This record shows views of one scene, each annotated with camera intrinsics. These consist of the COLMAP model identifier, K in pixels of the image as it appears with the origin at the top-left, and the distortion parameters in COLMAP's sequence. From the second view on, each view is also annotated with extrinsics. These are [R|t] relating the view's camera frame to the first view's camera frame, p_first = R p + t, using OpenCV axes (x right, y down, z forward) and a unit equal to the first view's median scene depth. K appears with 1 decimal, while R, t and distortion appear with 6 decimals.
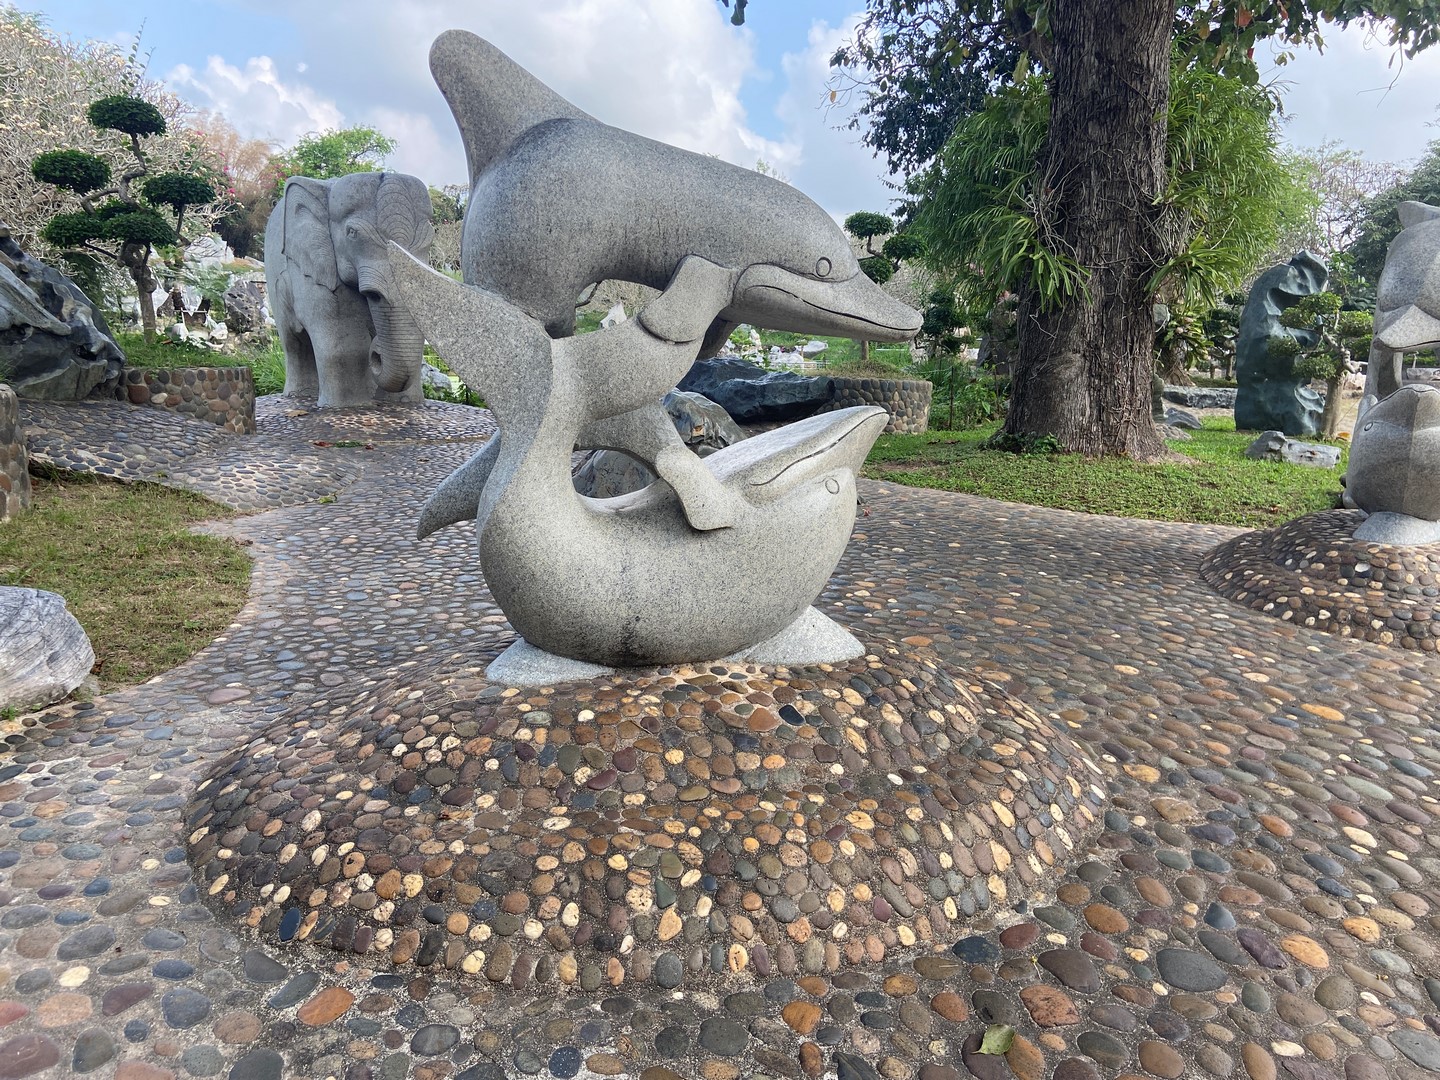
lens RADIAL K [[1080.8, 0, 714.9], [0, 1080.8, 545.7], [0, 0, 1]] dist [0.064513, -0.003023]
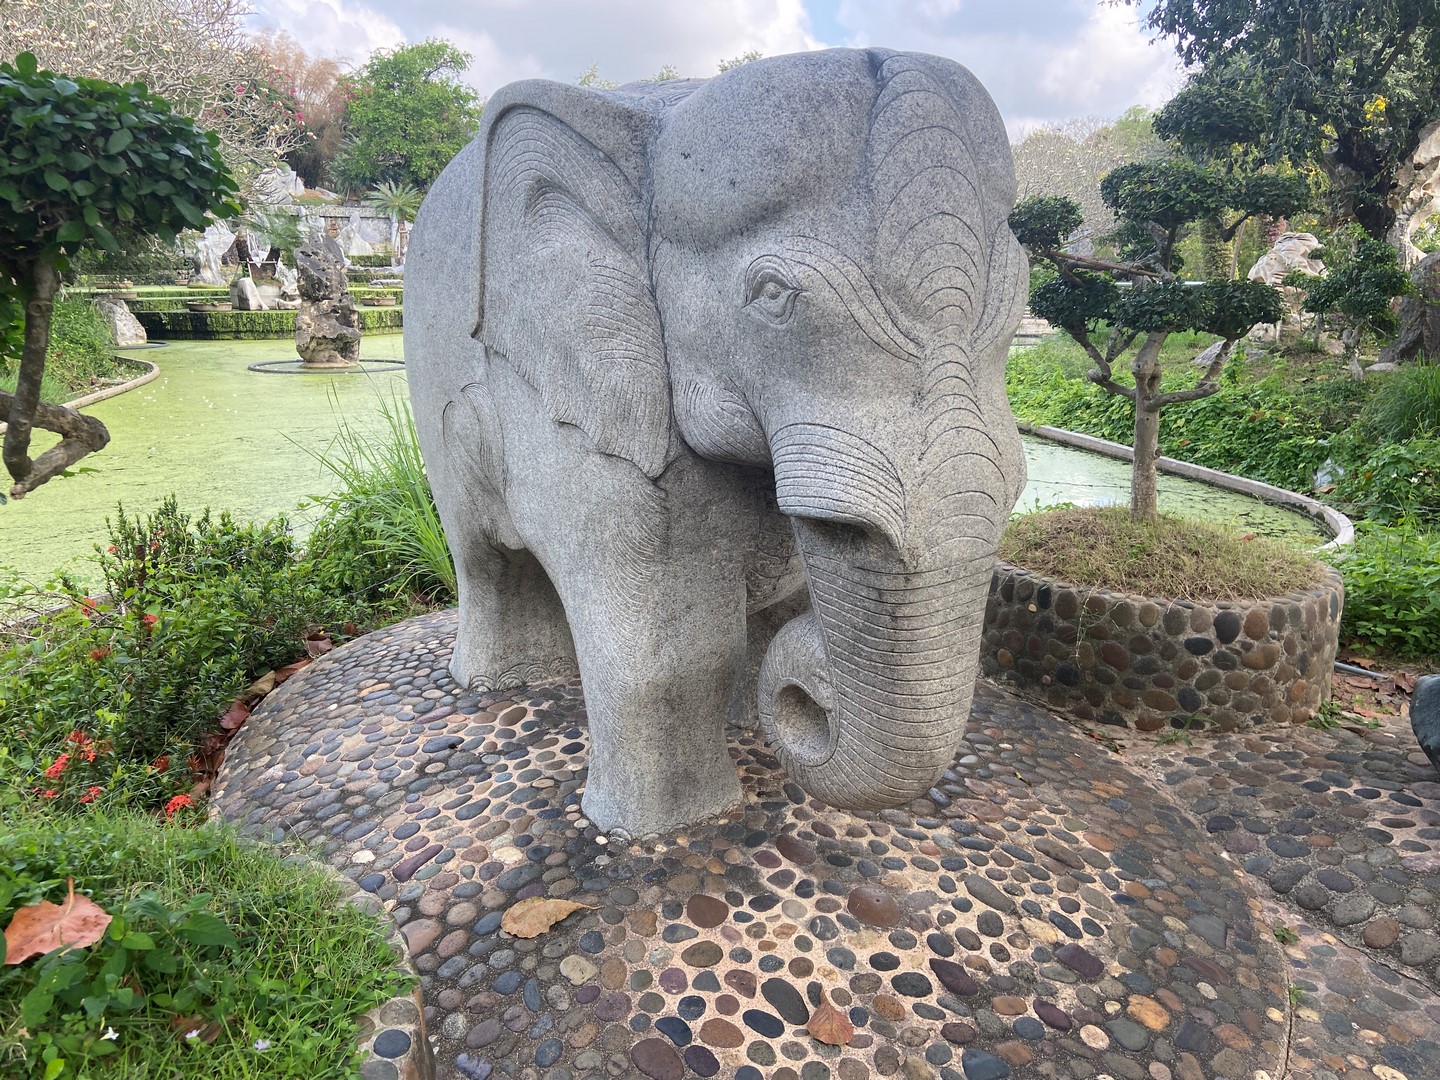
lens RADIAL K [[1080.8, 0, 723.7], [0, 1080.8, 534.7], [0, 0, 1]] dist [0.064513, -0.003023]
pose [[0.998484, -0.003851, -0.054904, -0.069053], [0.007230, 0.998082, 0.061477, -0.051587], [0.054562, -0.061780, 0.996597, 0.155736]]
